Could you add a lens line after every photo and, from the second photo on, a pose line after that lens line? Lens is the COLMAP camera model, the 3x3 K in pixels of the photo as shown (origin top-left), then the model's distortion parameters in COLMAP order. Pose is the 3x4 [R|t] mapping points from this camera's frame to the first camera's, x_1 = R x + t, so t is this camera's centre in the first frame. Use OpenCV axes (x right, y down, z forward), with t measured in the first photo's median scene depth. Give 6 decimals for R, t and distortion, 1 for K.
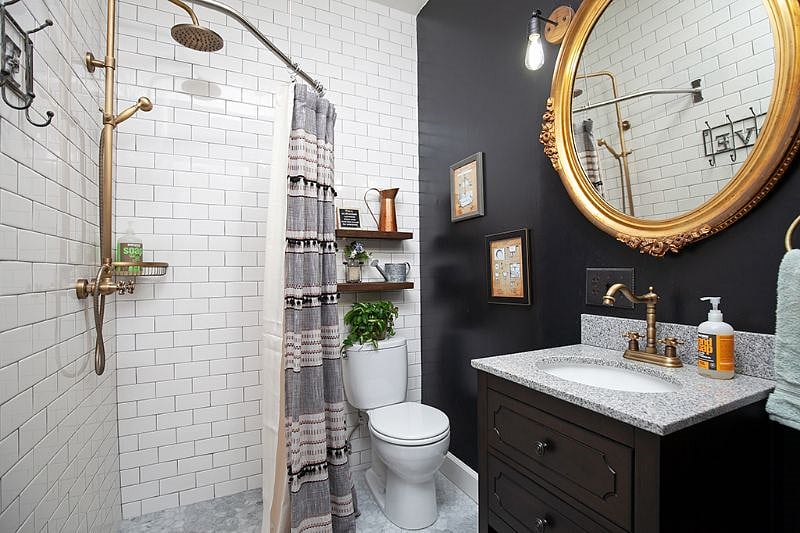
lens RADIAL K [[379.1, 0, 400.0], [0, 379.1, 266.5], [0, 0, 1]] dist [-0.043762, 0.000038]
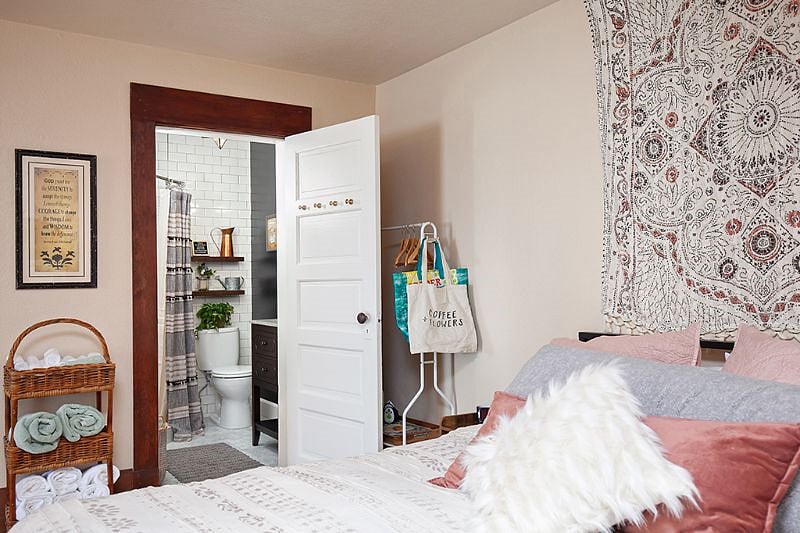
lens RADIAL K [[714.7, 0, 400.0], [0, 714.7, 266.5], [0, 0, 1]] dist [-0.002669, -0.000744]
pose [[0.992486, 0.002784, 0.122323, 0.332522], [-0.002747, 0.999996, -0.000470, -0.058233], [-0.122324, 0.000130, 0.992490, -2.080117]]
